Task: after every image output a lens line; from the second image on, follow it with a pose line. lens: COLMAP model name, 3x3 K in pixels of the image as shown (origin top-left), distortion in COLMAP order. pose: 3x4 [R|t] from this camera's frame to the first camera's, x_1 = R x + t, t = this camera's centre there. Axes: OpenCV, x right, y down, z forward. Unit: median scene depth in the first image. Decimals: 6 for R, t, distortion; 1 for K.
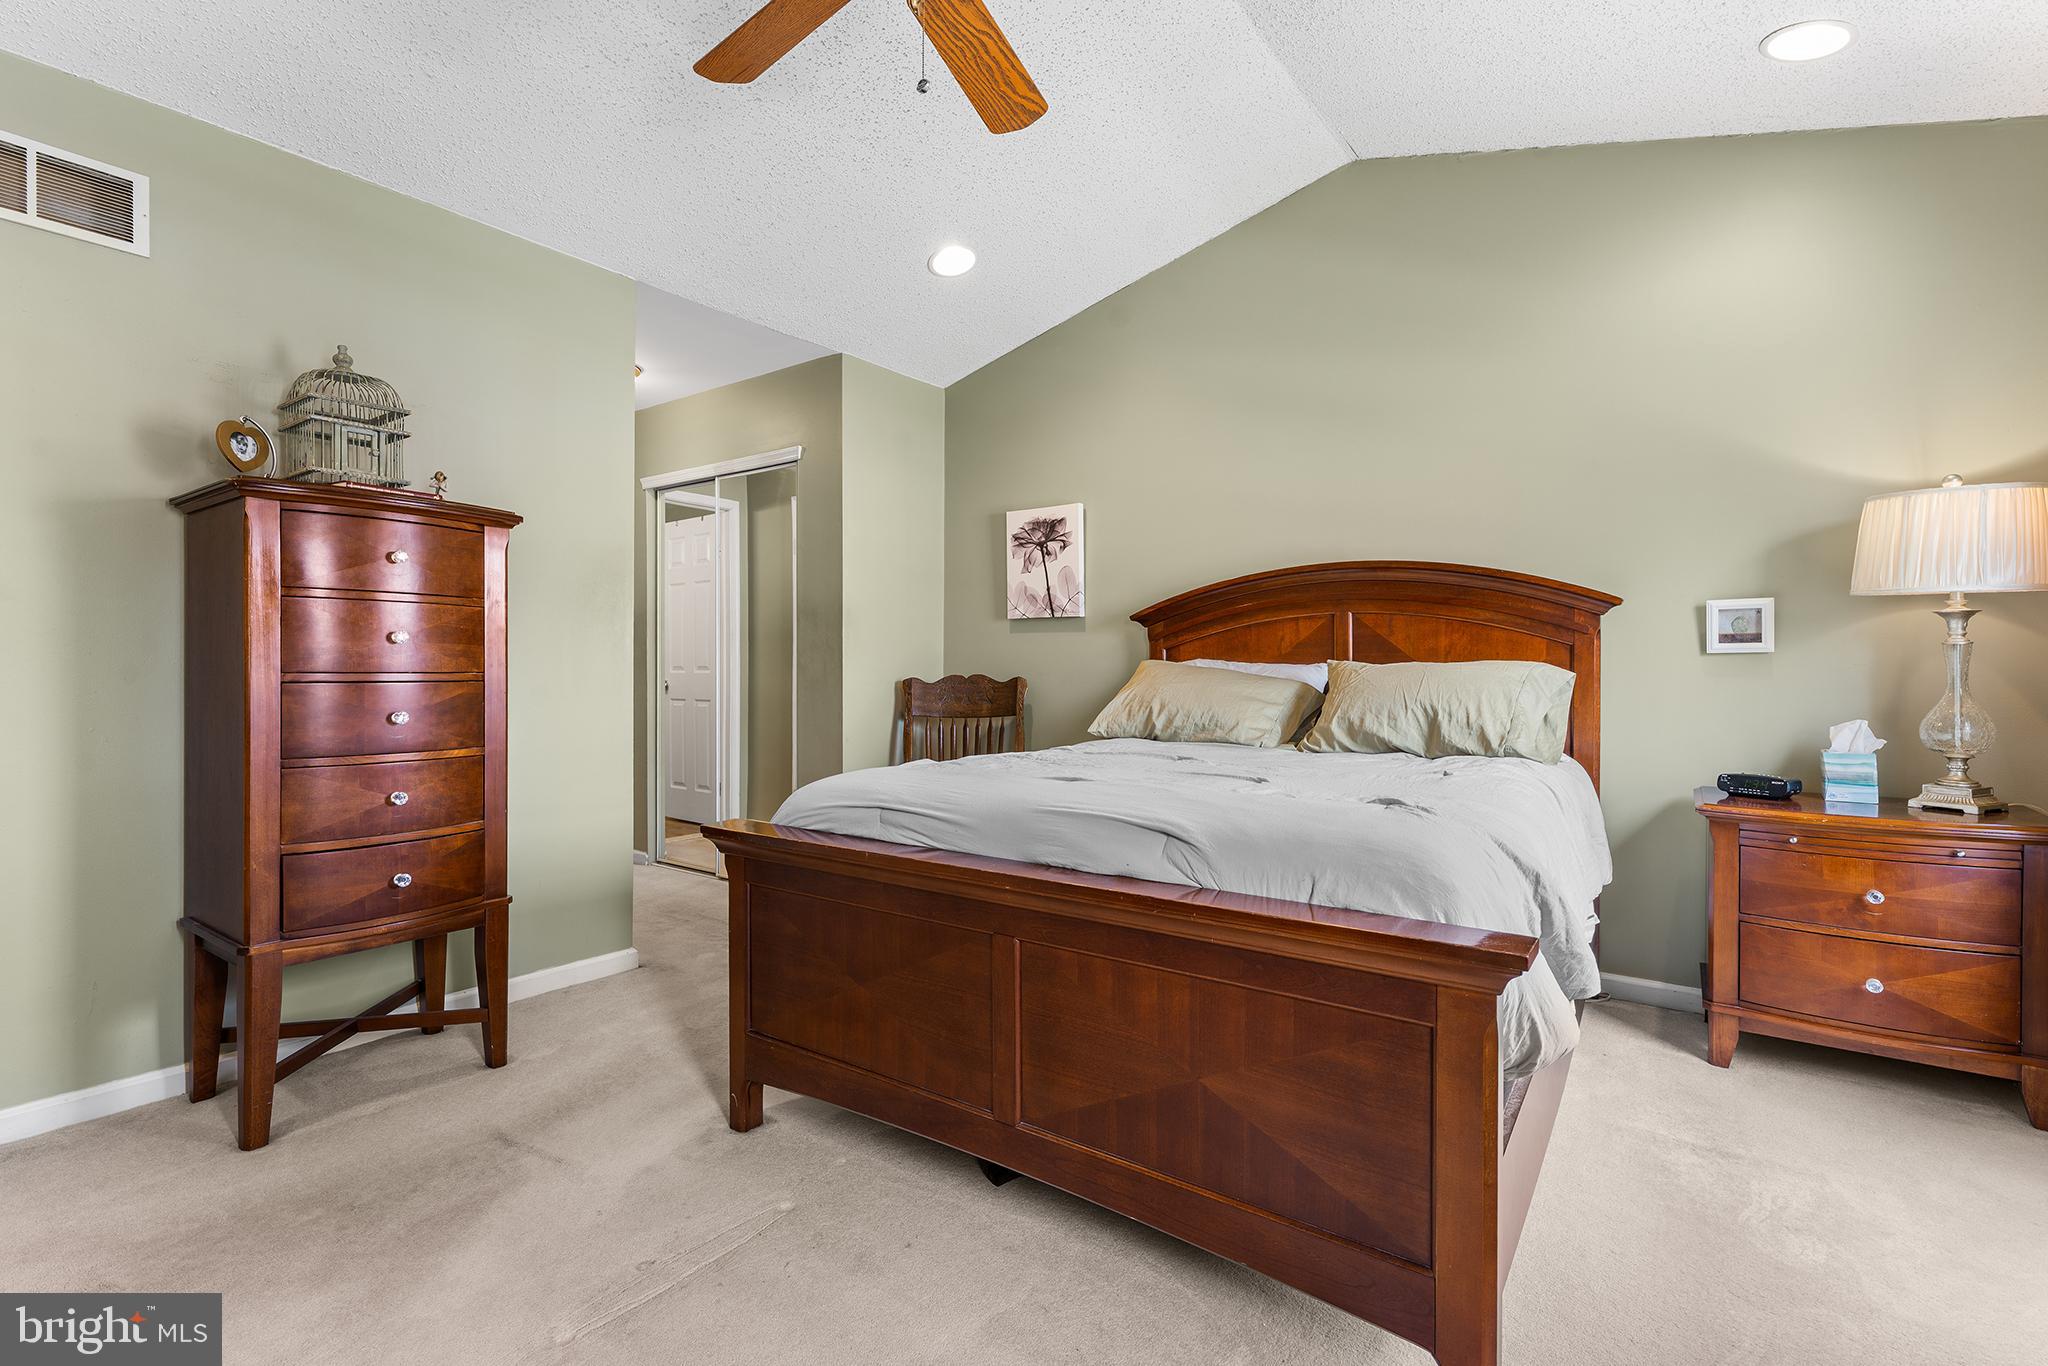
lens RADIAL K [[953.6, 0, 1017.9], [0, 953.6, 678.1], [0, 0, 1]] dist [-0.004658, -0.000218]
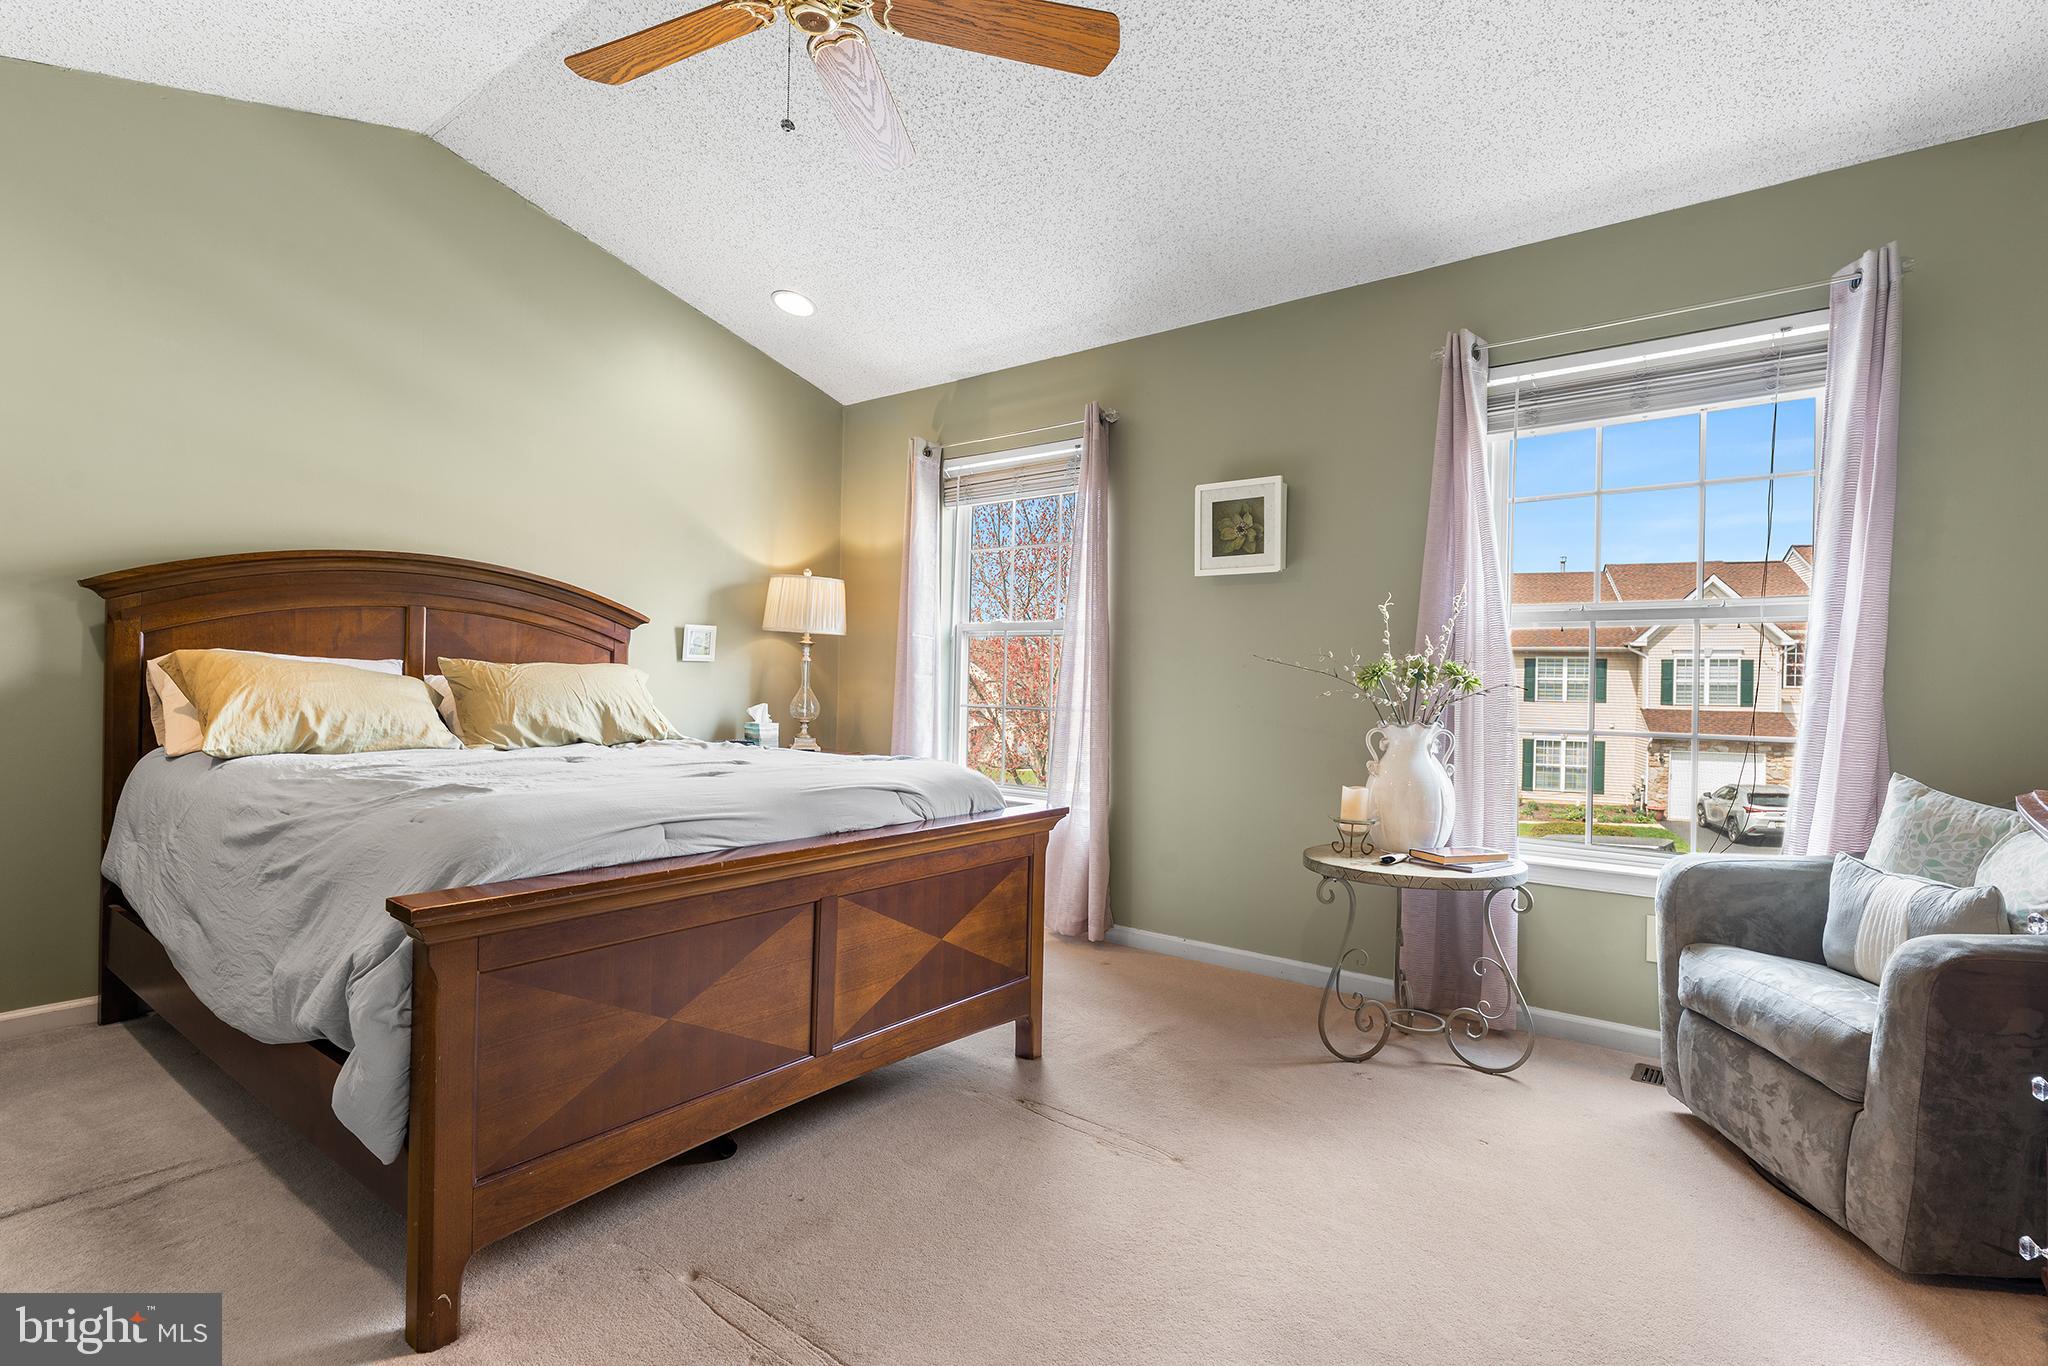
lens RADIAL K [[1021.5, 0, 1022.2], [0, 1021.5, 685.5], [0, 0, 1]] dist [-0.003270, -0.000586]
pose [[0.002642, -0.006885, 0.999973, -0.789565], [-0.011610, 0.999909, 0.006915, -0.004985], [-0.999929, -0.011628, 0.002562, 0.458418]]
